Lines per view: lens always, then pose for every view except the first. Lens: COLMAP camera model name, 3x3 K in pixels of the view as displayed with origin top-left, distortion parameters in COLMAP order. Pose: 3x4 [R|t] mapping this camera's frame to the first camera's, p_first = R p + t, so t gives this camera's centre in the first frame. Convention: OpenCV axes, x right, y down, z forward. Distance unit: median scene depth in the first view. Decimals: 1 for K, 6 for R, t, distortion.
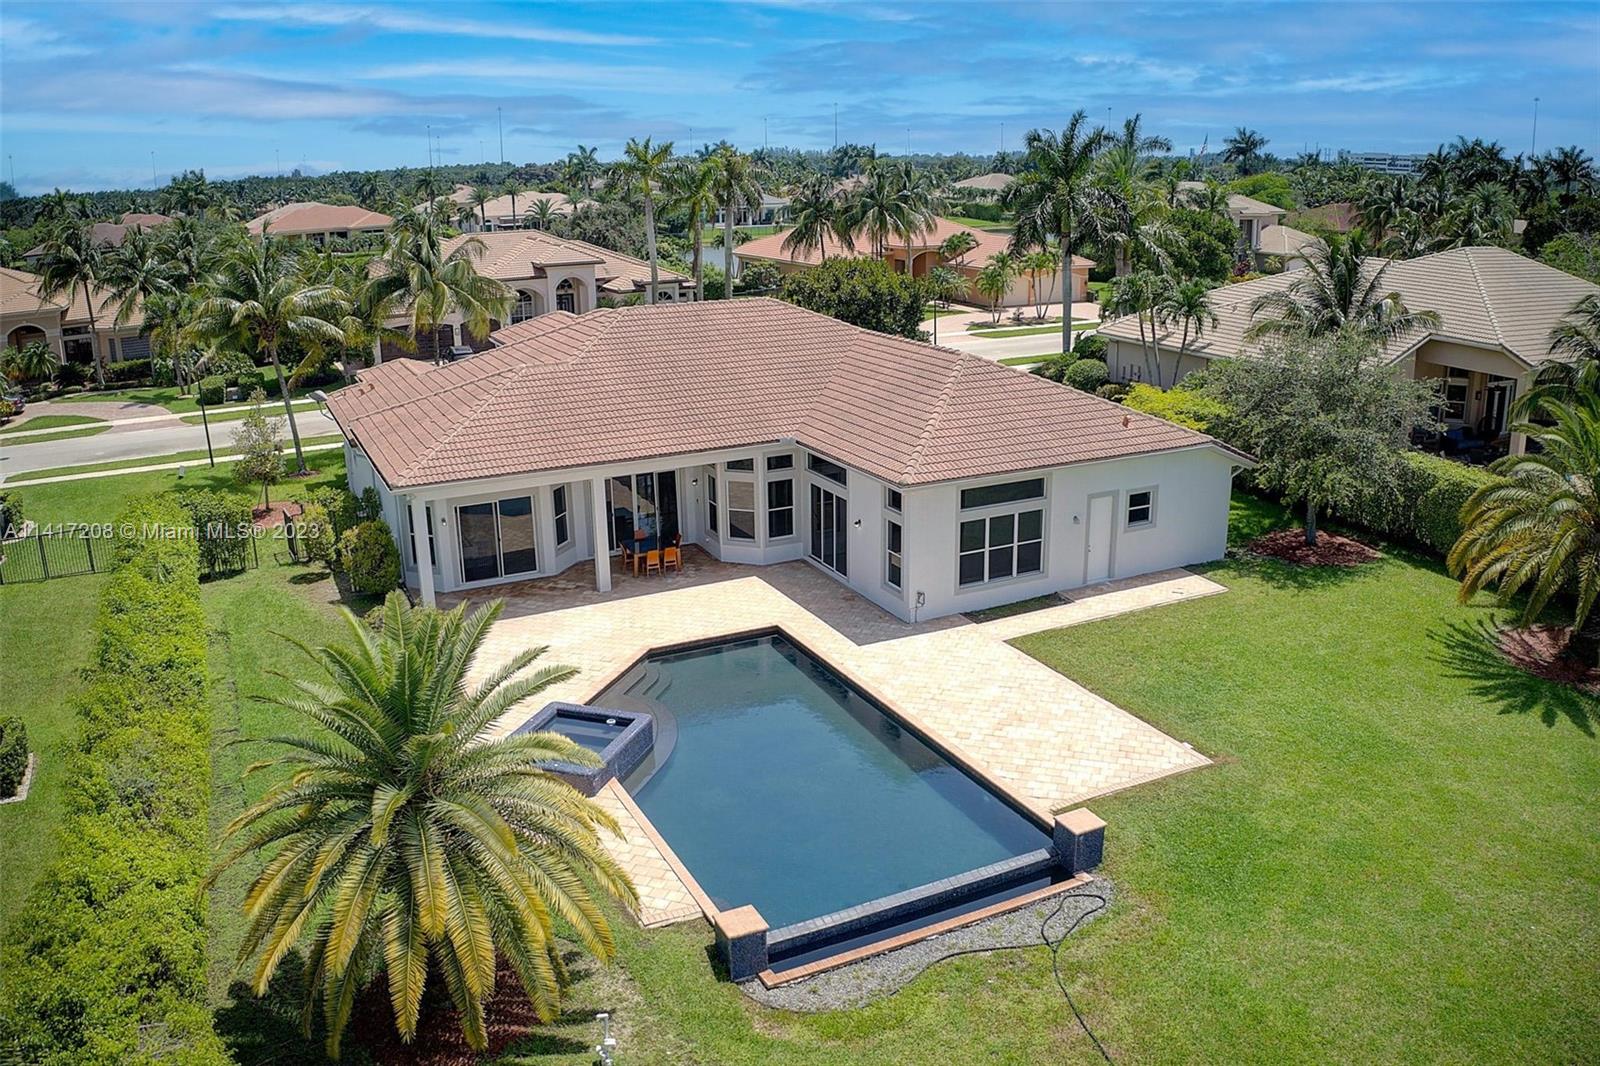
lens RADIAL K [[1260.8, 0, 796.7], [0, 1260.8, 540.0], [0, 0, 1]] dist [-0.195697, 0.022881]
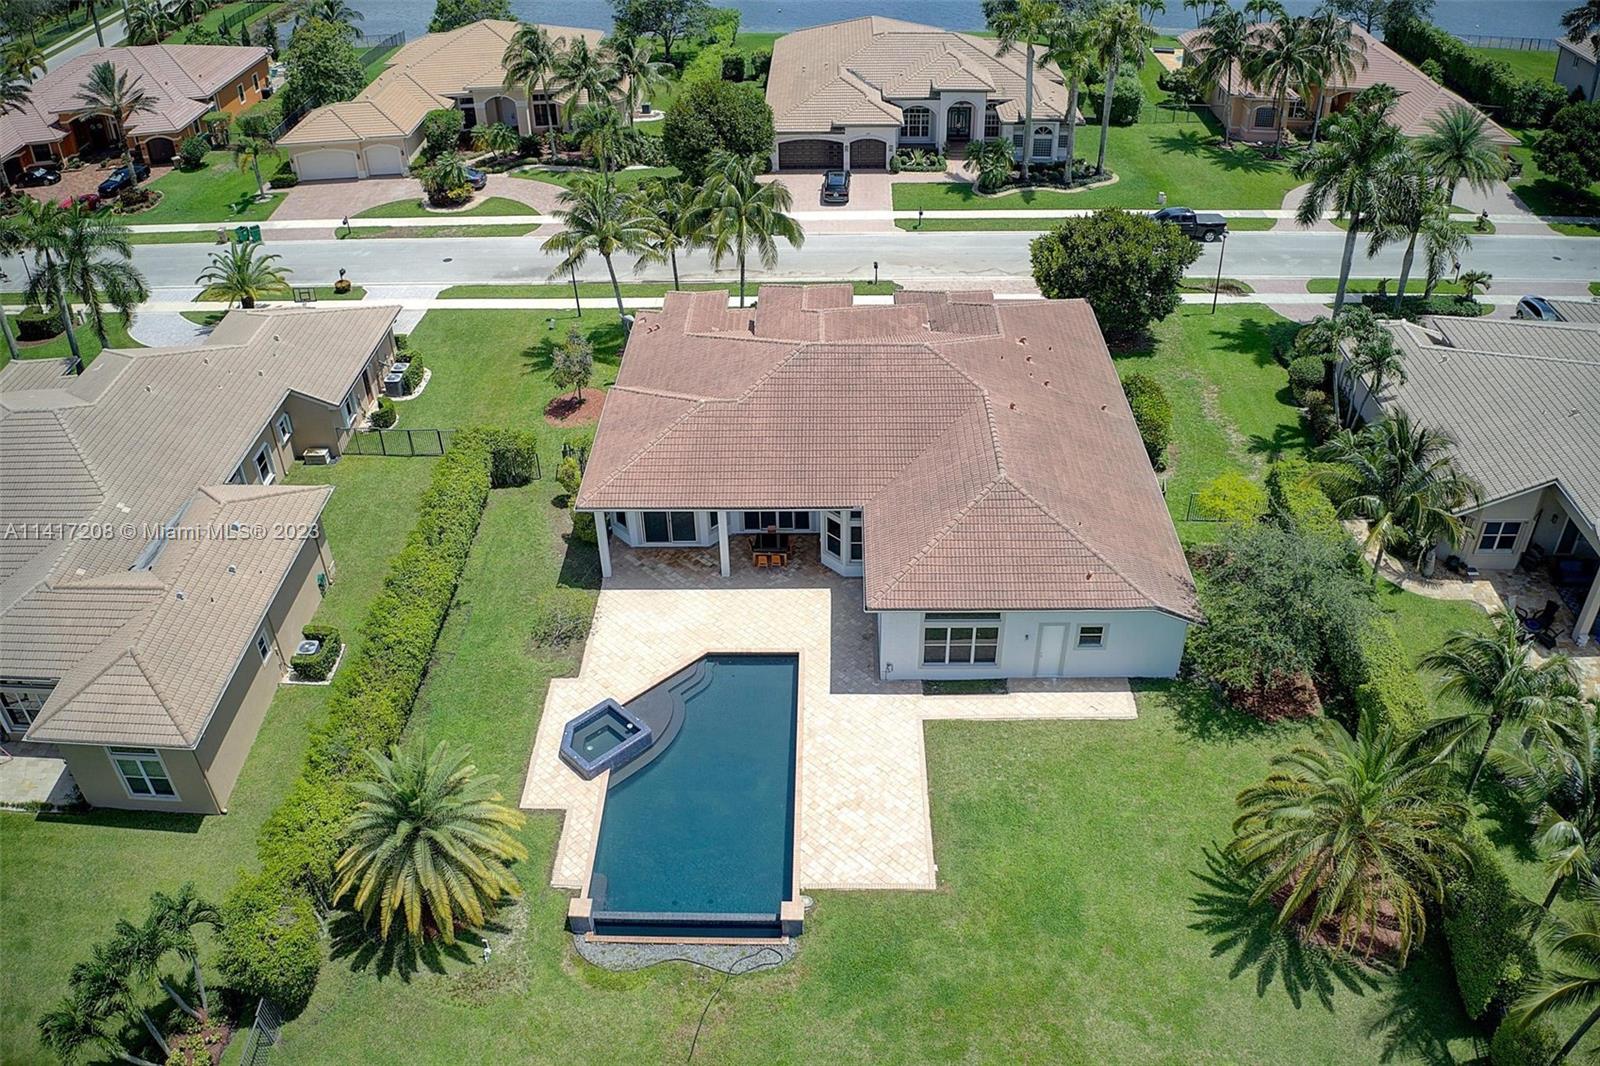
lens RADIAL K [[1260.8, 0, 796.7], [0, 1260.8, 540.0], [0, 0, 1]] dist [-0.195697, 0.022881]
pose [[0.888412, 0.269778, -0.371408, 0.488234], [-0.128140, 0.922668, 0.363682, -0.582499], [0.440800, -0.275507, 0.854278, -0.219694]]
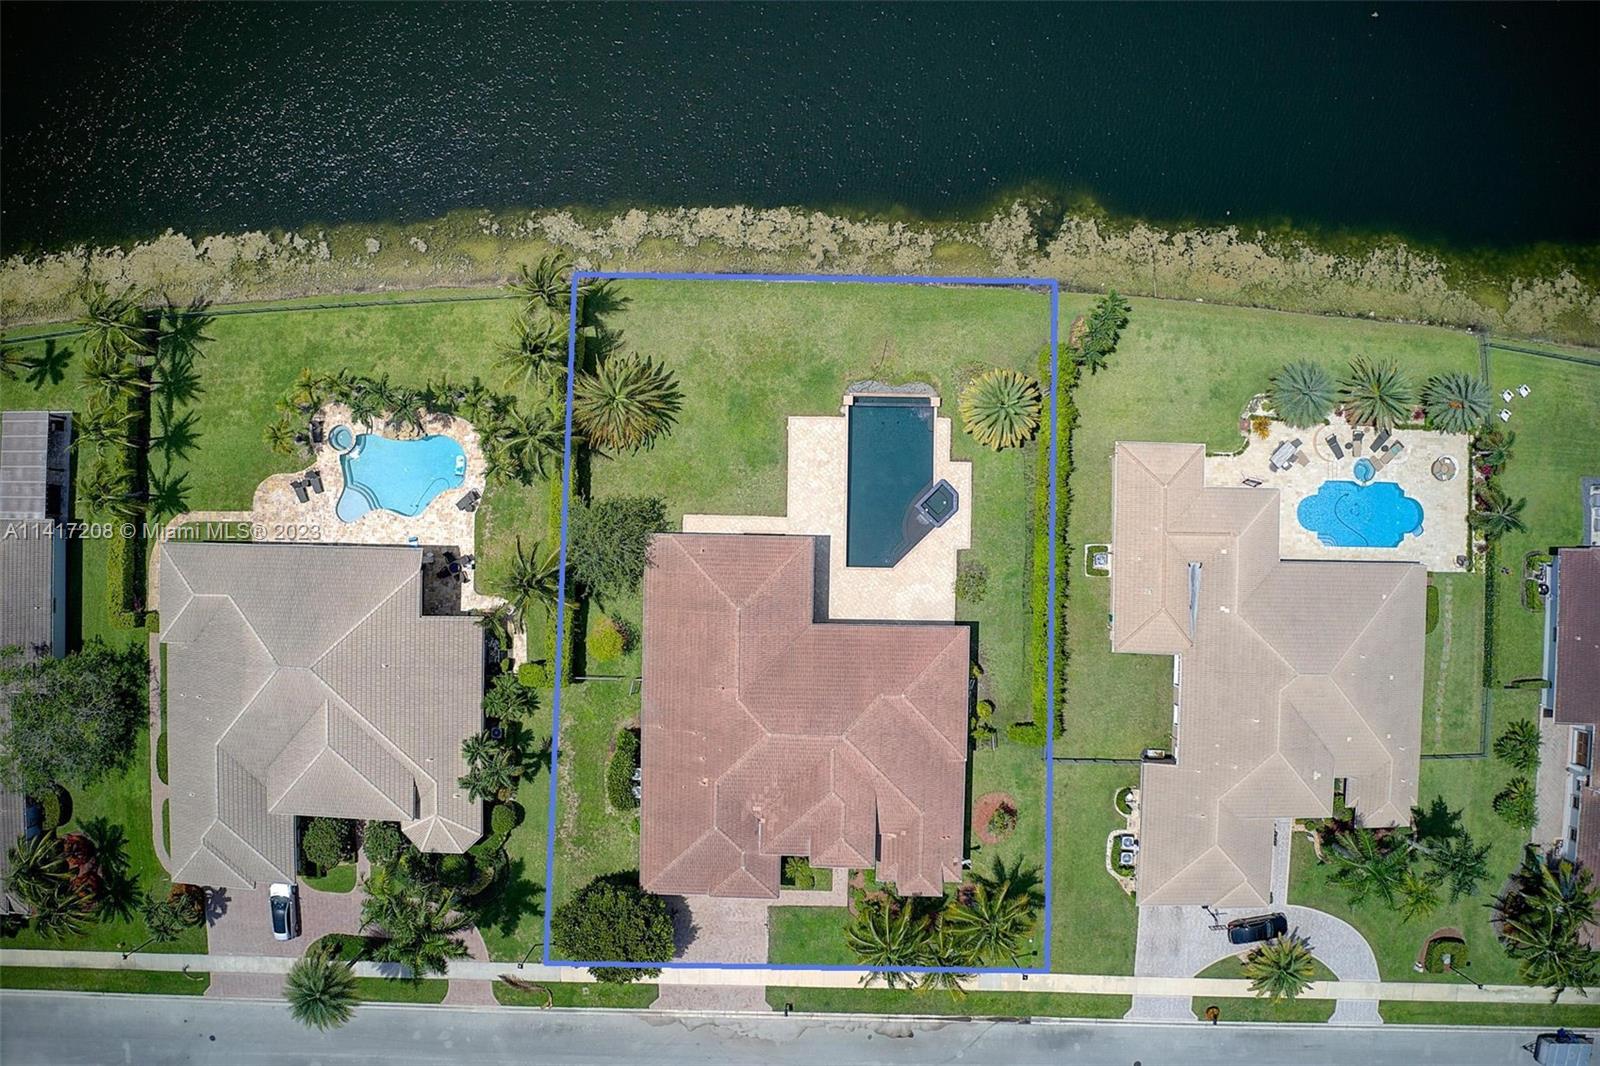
lens RADIAL K [[1260.8, 0, 796.7], [0, 1260.8, 540.0], [0, 0, 1]] dist [-0.195697, 0.022881]
pose [[-0.889443, -0.455208, 0.040949, -0.005541], [0.170371, -0.247084, 0.953899, -2.669064], [-0.424105, 0.855415, 0.297321, 0.134488]]
